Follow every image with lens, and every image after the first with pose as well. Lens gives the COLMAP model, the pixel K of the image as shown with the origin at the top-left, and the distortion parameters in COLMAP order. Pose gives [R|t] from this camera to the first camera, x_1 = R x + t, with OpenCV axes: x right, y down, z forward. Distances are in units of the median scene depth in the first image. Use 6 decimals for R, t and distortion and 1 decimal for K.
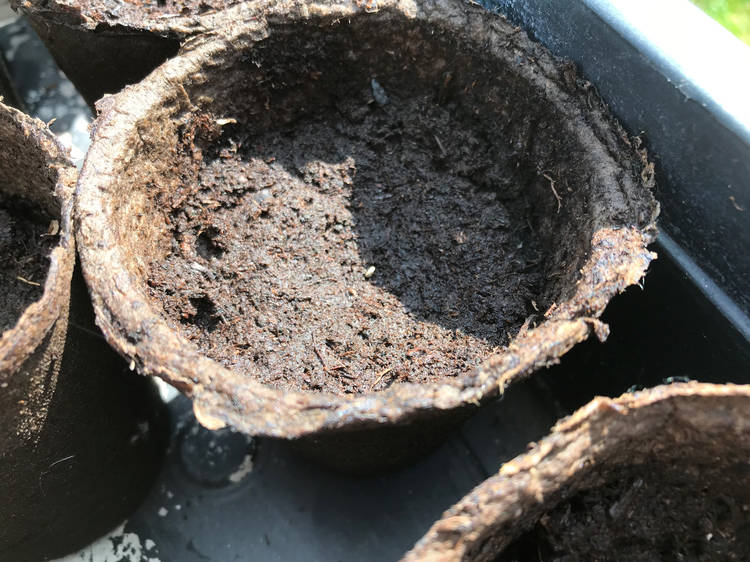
lens RADIAL K [[656.7, 0, 374.8], [0, 656.7, 266.2], [0, 0, 1]] dist [0.109951, -0.010613]
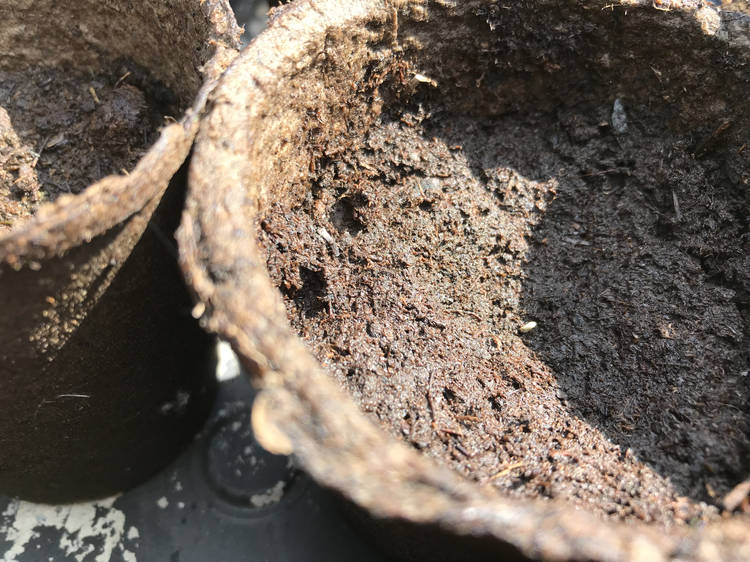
lens RADIAL K [[666.7, 0, 375.0], [0, 666.7, 281.0], [0, 0, 1]] dist [0.152647, -0.499750]
pose [[0.915273, 0.371306, -0.156225, -0.070267], [-0.379425, 0.924893, -0.024704, 0.048330], [0.135318, 0.081887, 0.987413, 0.238362]]
